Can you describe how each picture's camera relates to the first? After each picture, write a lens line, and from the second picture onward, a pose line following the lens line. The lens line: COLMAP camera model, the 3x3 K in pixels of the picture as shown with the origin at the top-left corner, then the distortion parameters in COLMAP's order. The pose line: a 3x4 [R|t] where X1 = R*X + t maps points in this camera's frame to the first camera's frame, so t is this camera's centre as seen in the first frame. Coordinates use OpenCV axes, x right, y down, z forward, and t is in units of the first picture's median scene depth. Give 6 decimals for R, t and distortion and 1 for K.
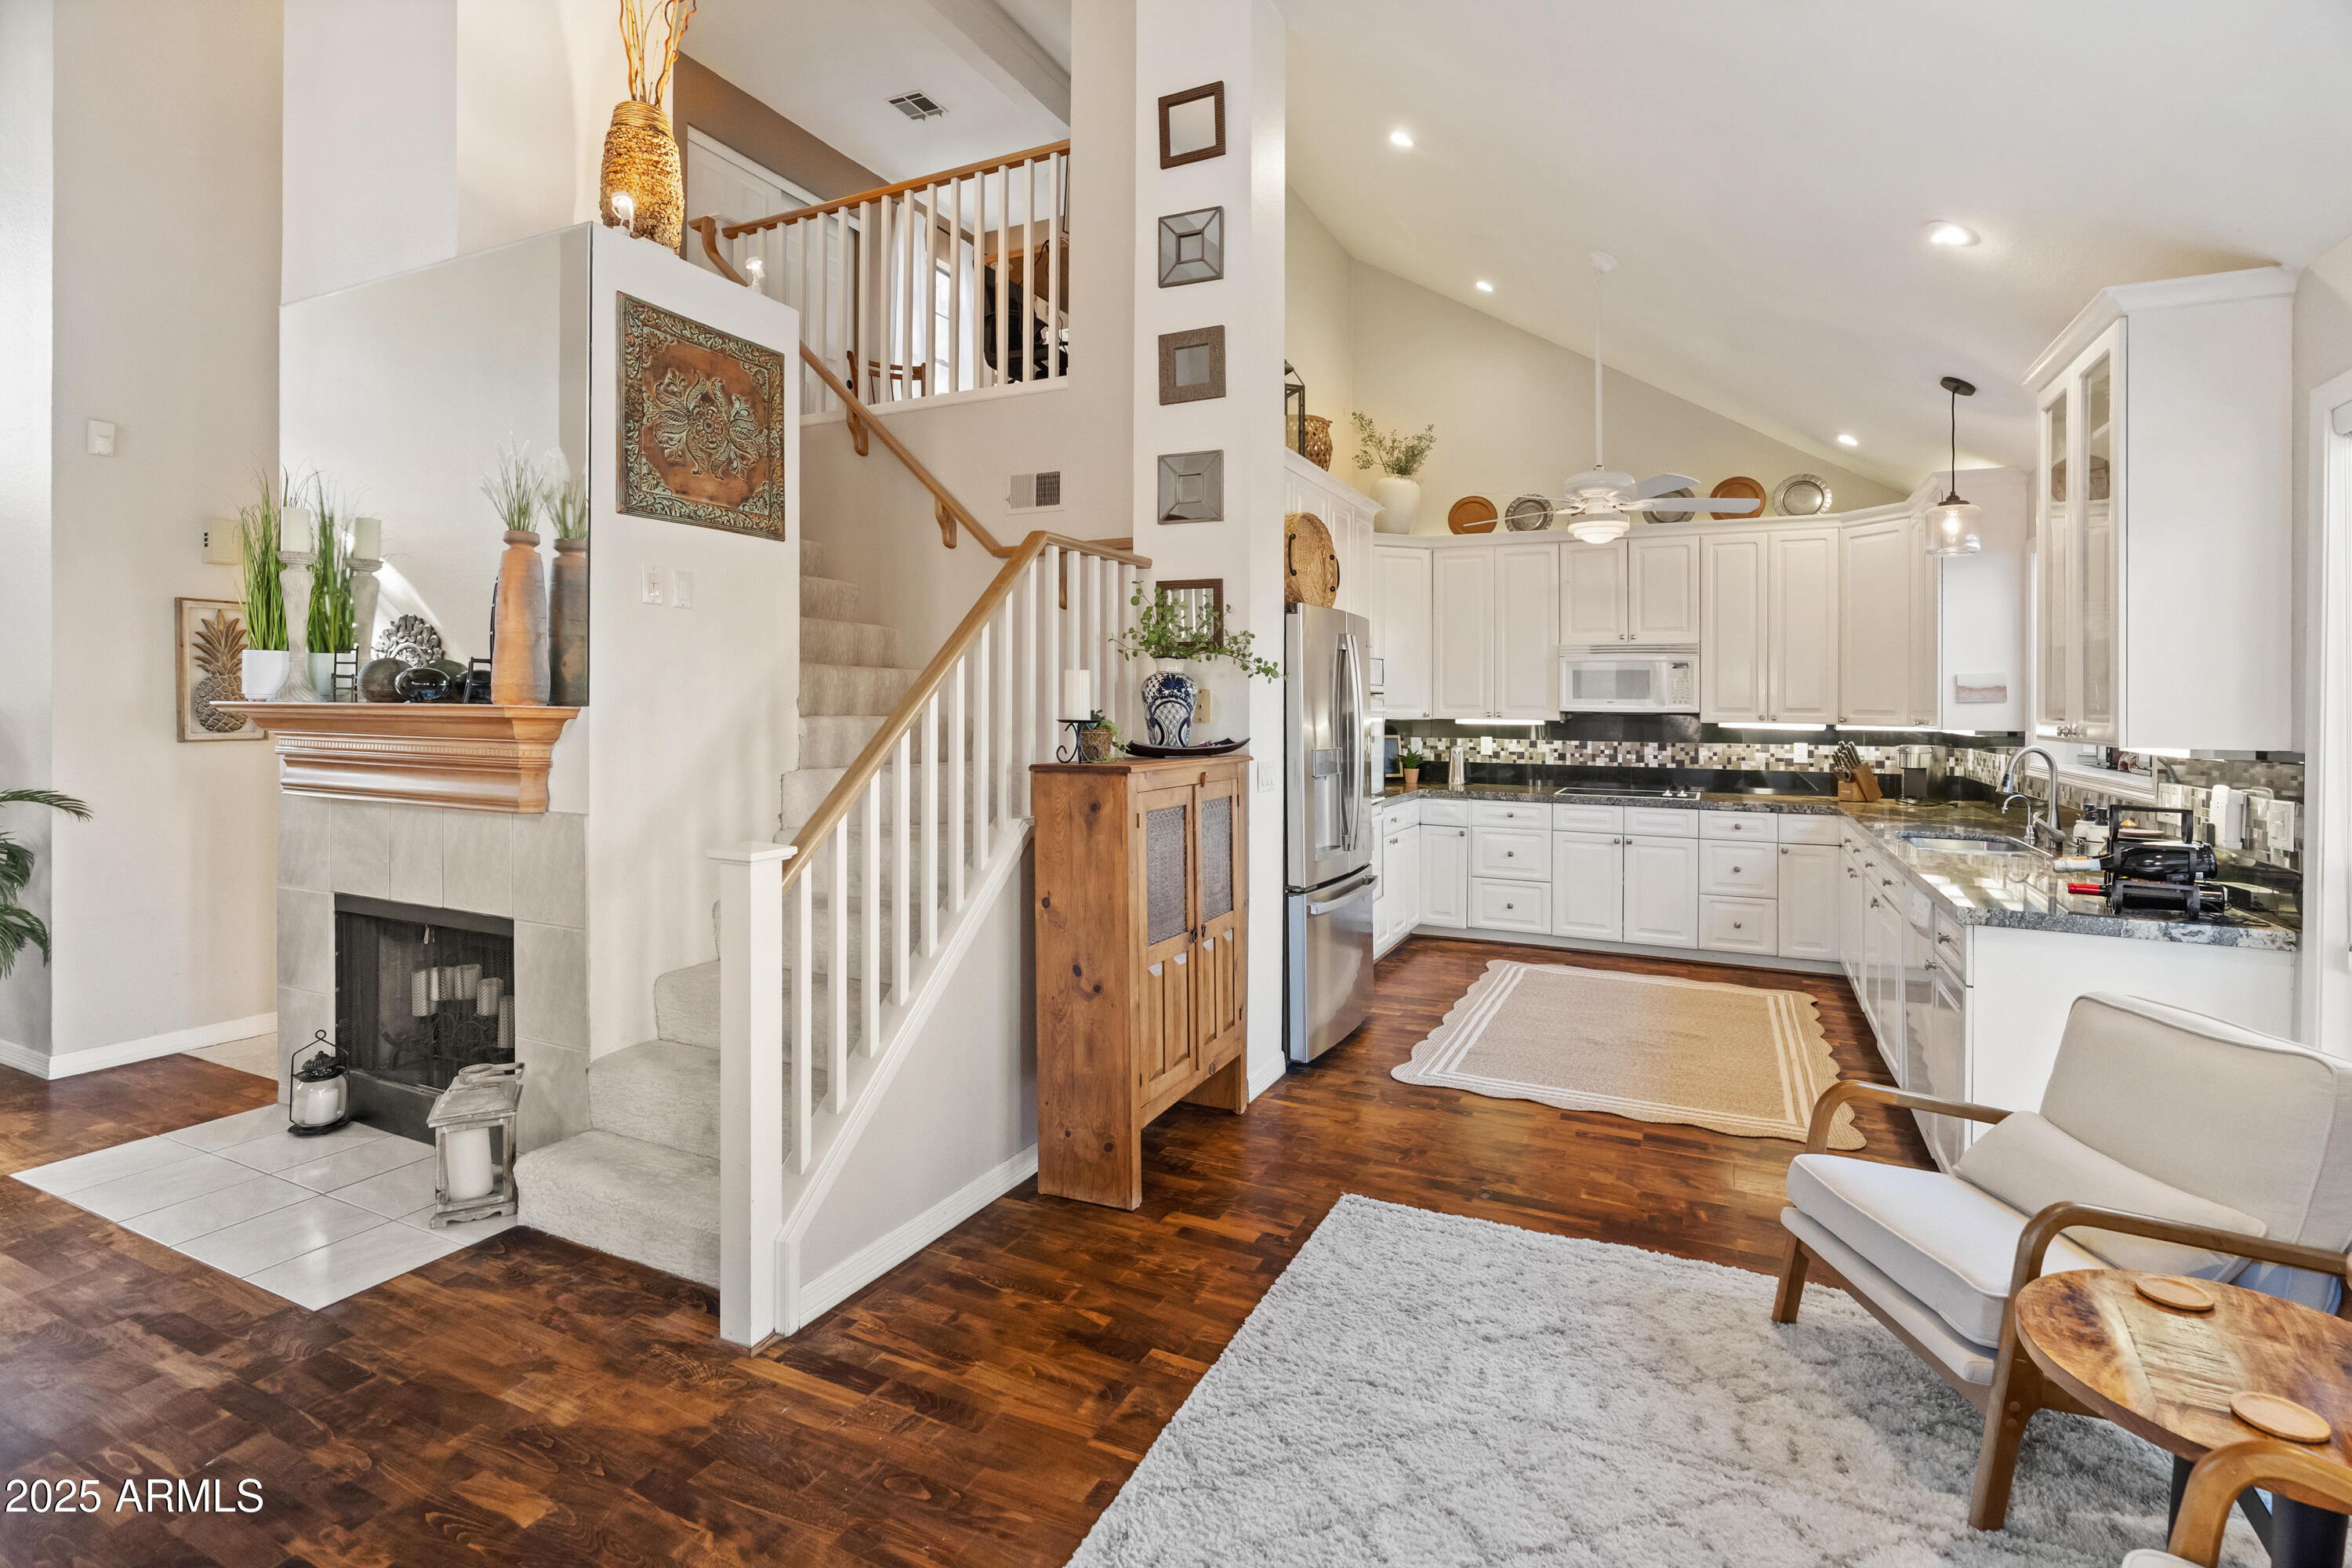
lens RADIAL K [[1108.5, 0, 1181.6], [0, 1108.5, 715.5], [0, 0, 1]] dist [-0.015971, 0.006436]
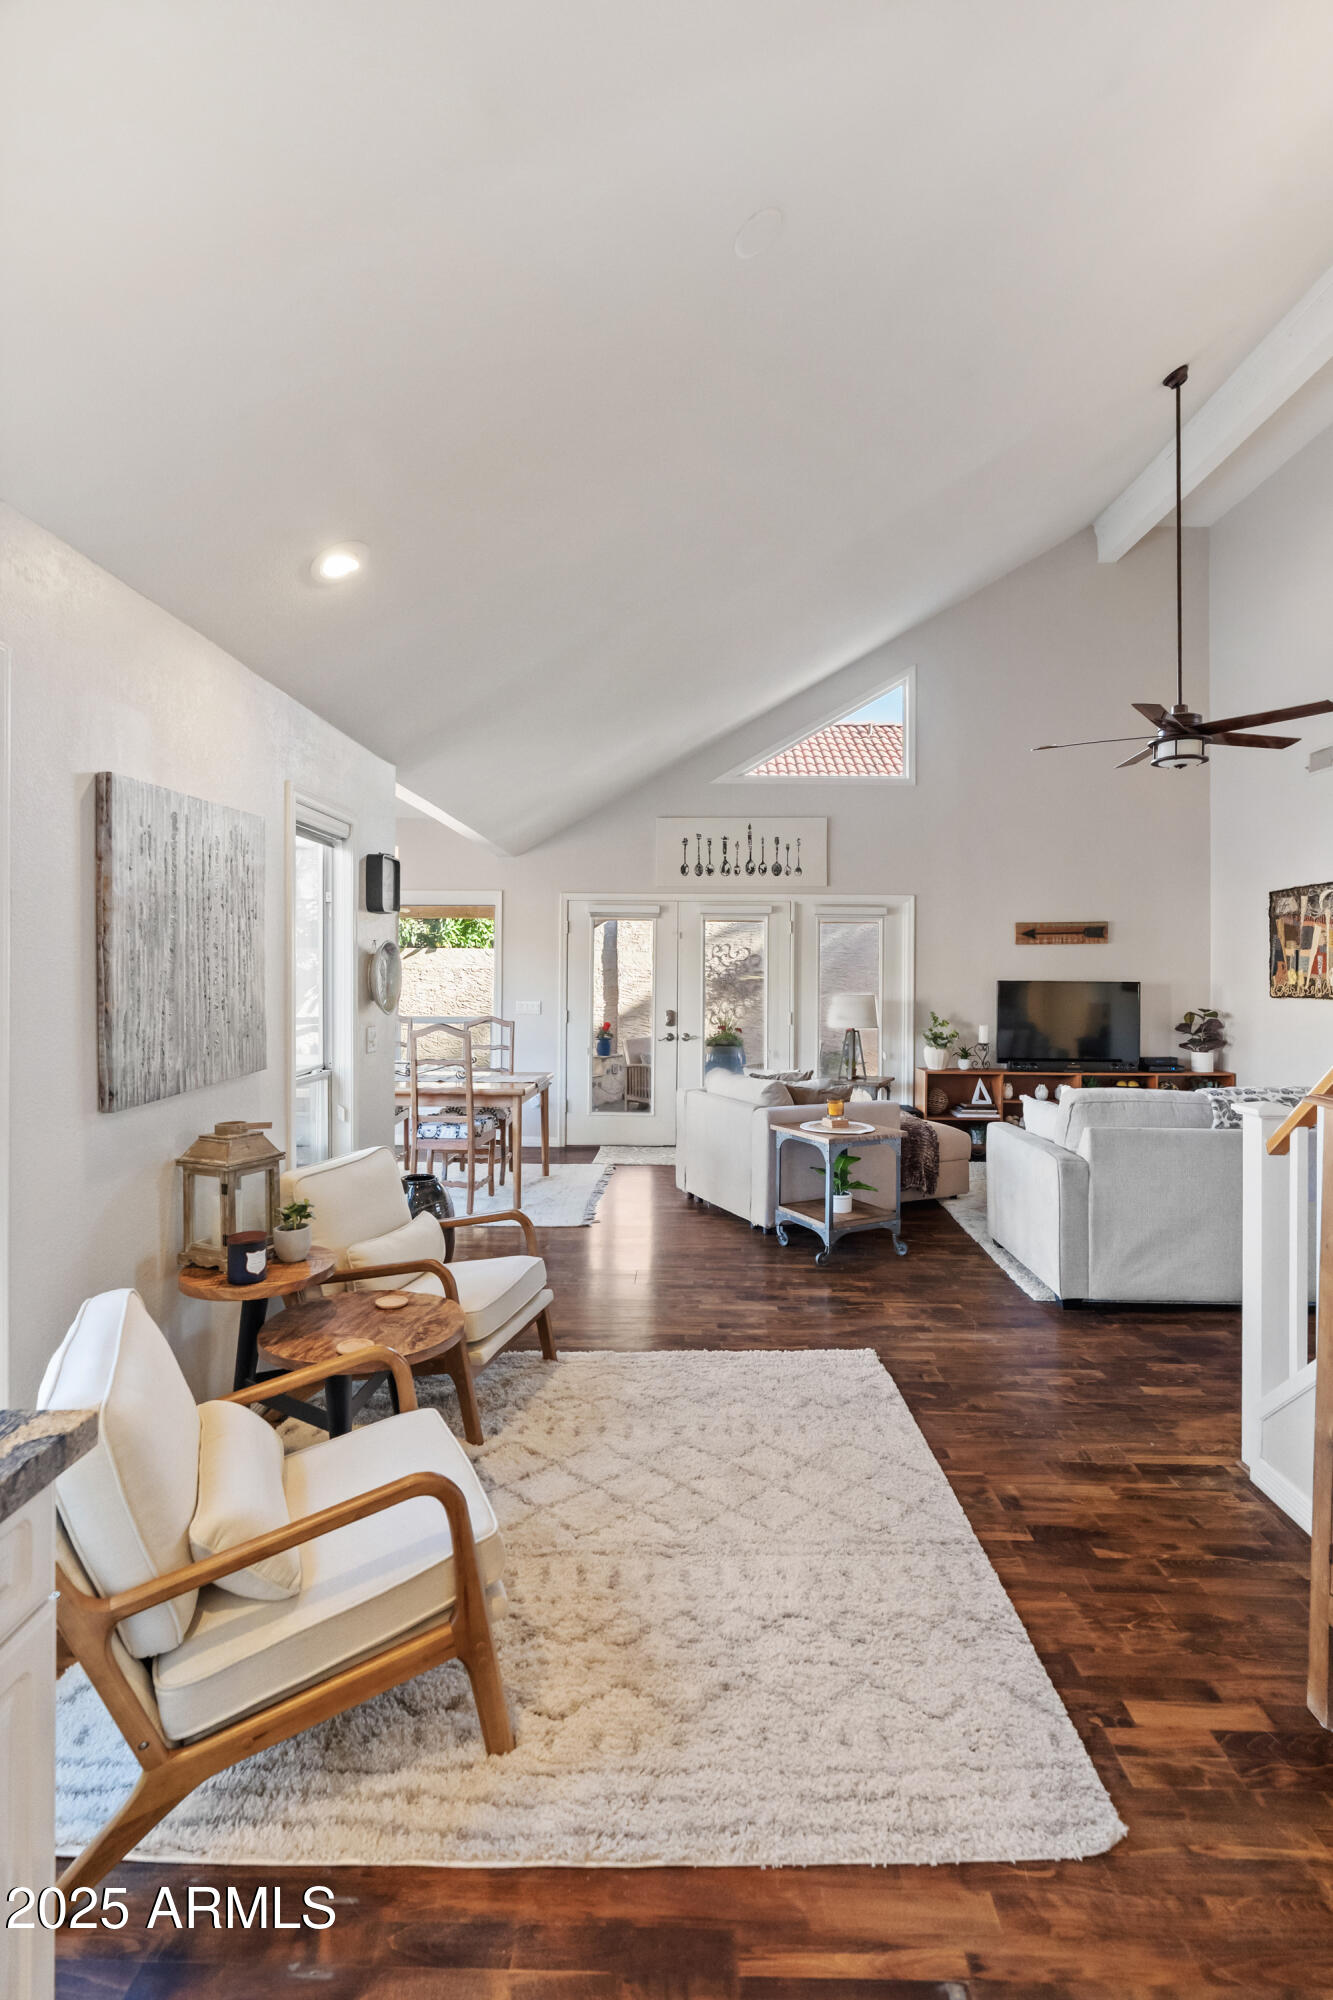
lens RADIAL K [[942.6, 0, 679.9], [0, 942.6, 969.8], [0, 0, 1]] dist [-0.015971, 0.006436]
pose [[-0.903602, -0.014443, -0.428130, 0.520682], [-0.019607, 0.999778, 0.007655, -0.028204], [0.427924, 0.015311, -0.903685, 1.194056]]
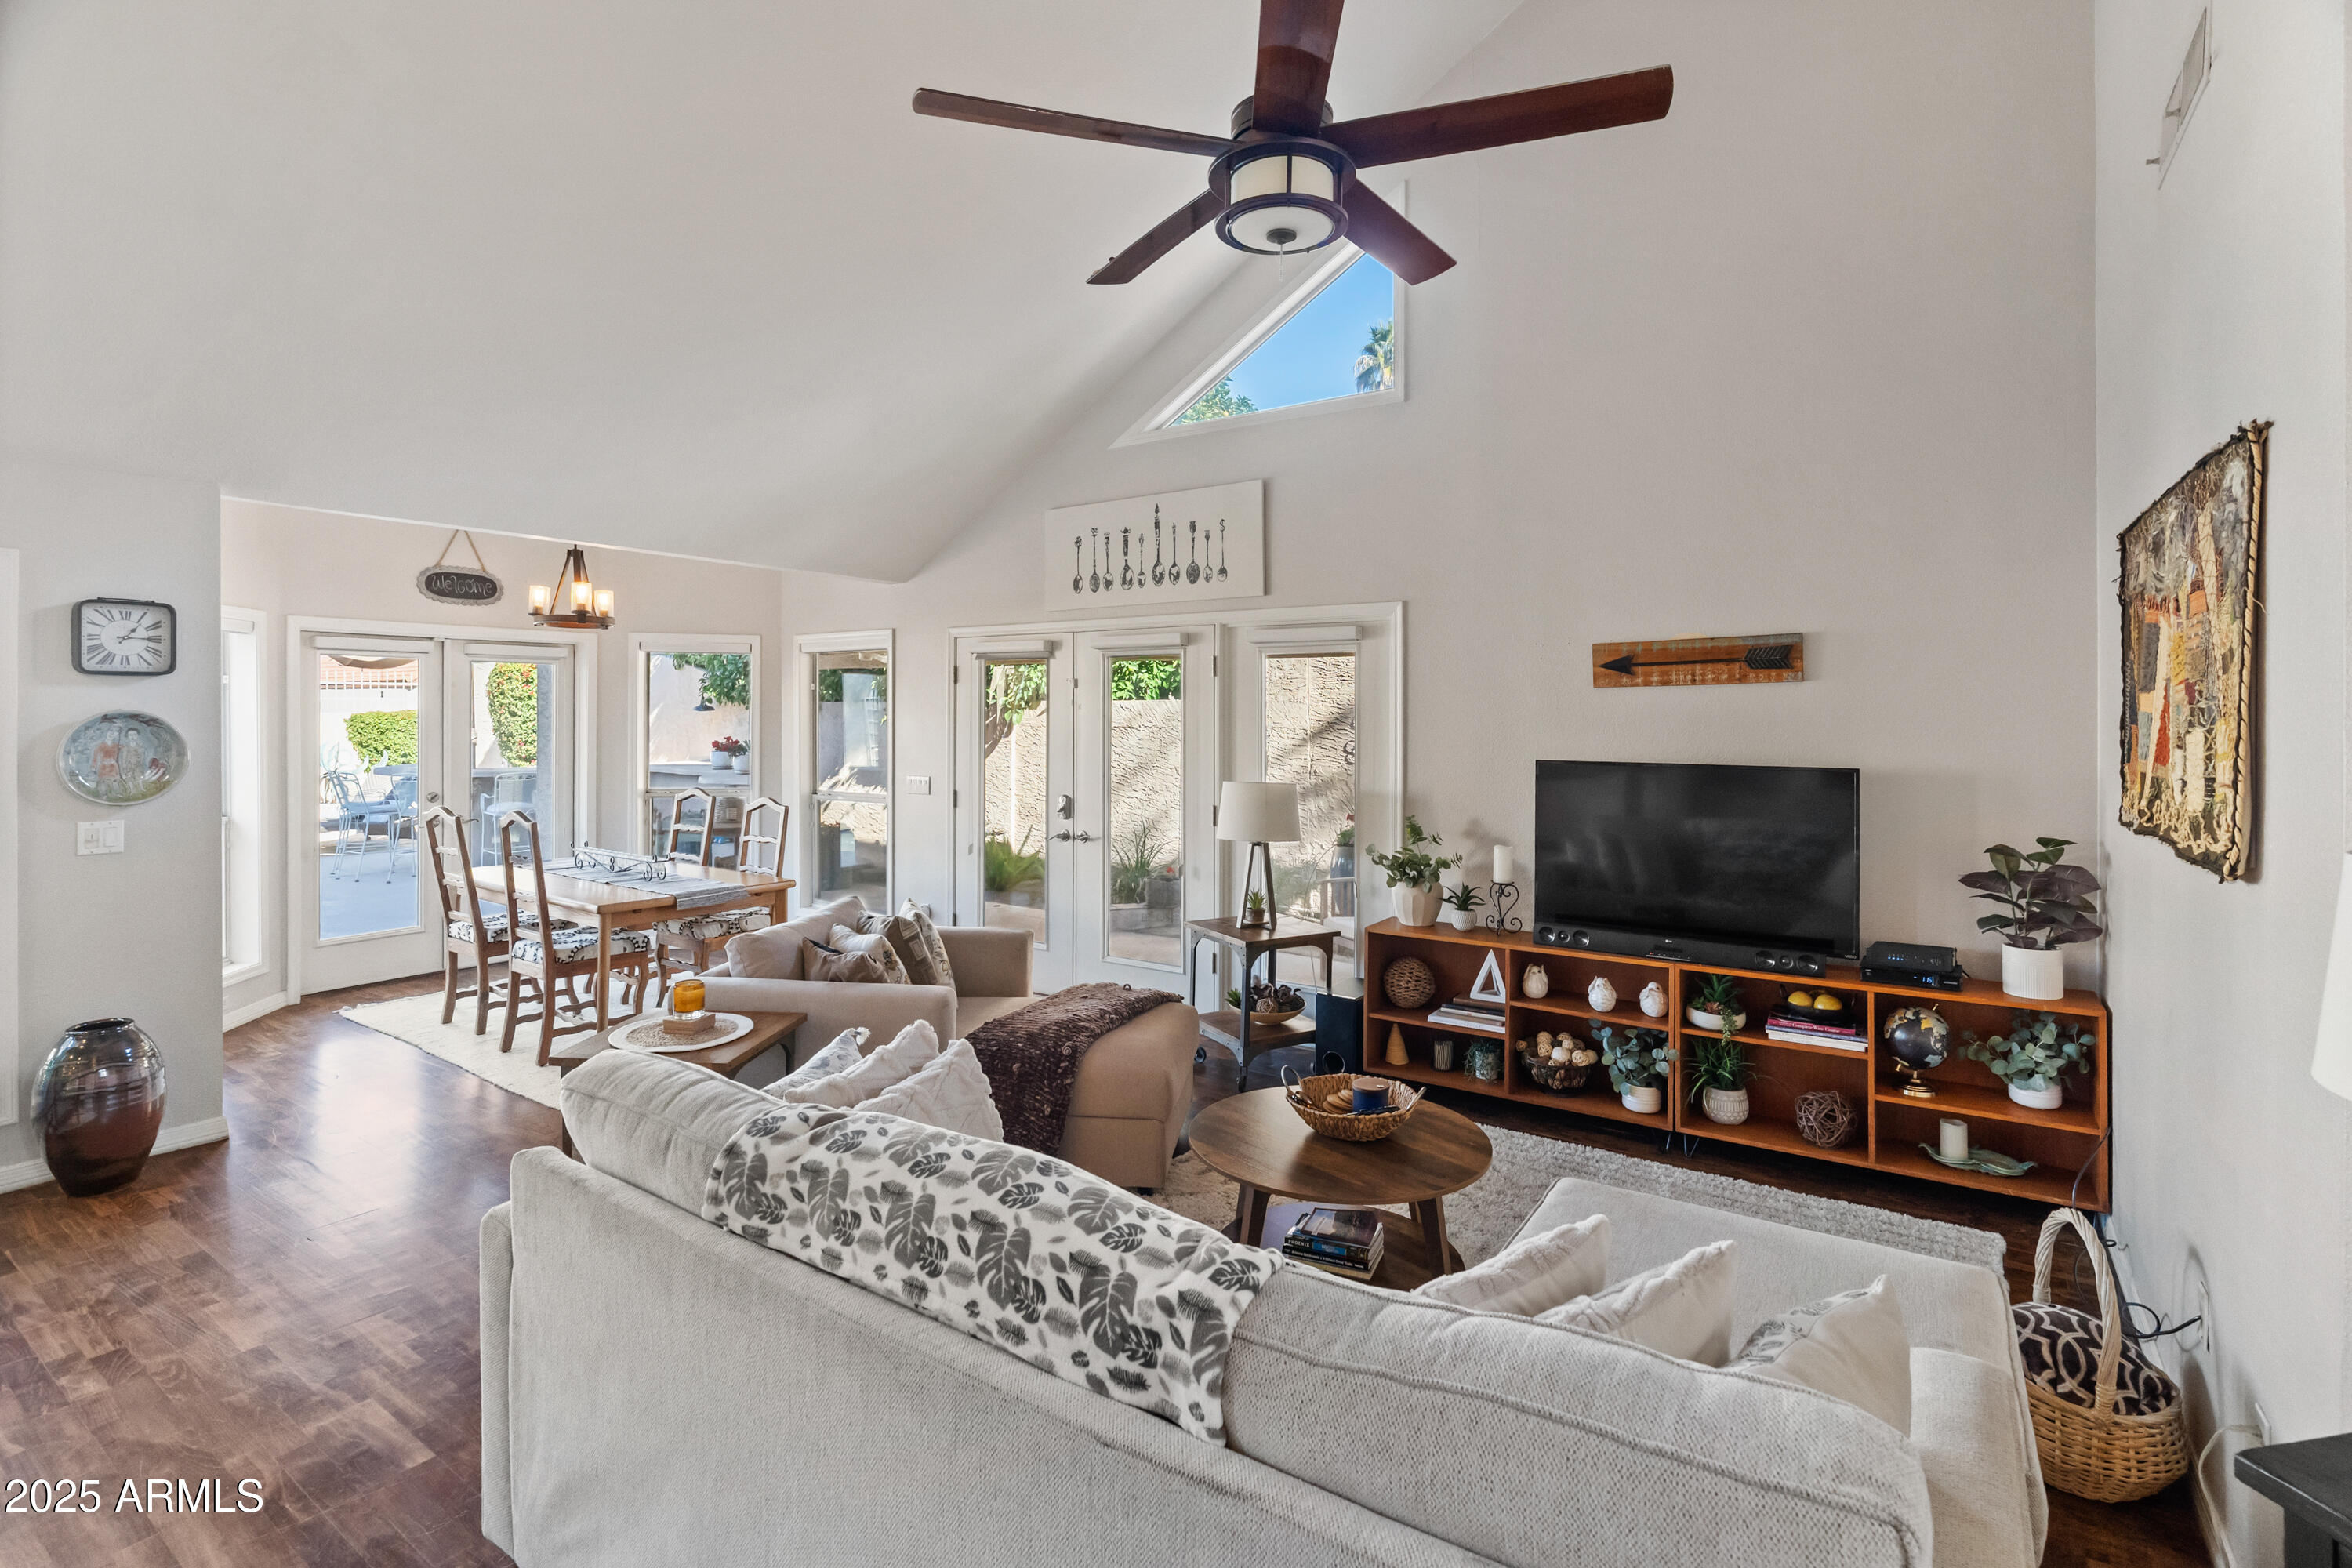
lens RADIAL K [[1108.5, 0, 1200.7], [0, 1108.5, 706.5], [0, 0, 1]] dist [-0.015971, 0.006436]
pose [[-0.990033, -0.007835, 0.140618, -0.873756], [-0.006665, 0.999939, 0.008789, -0.072530], [-0.140678, 0.007764, -0.990025, 0.875437]]
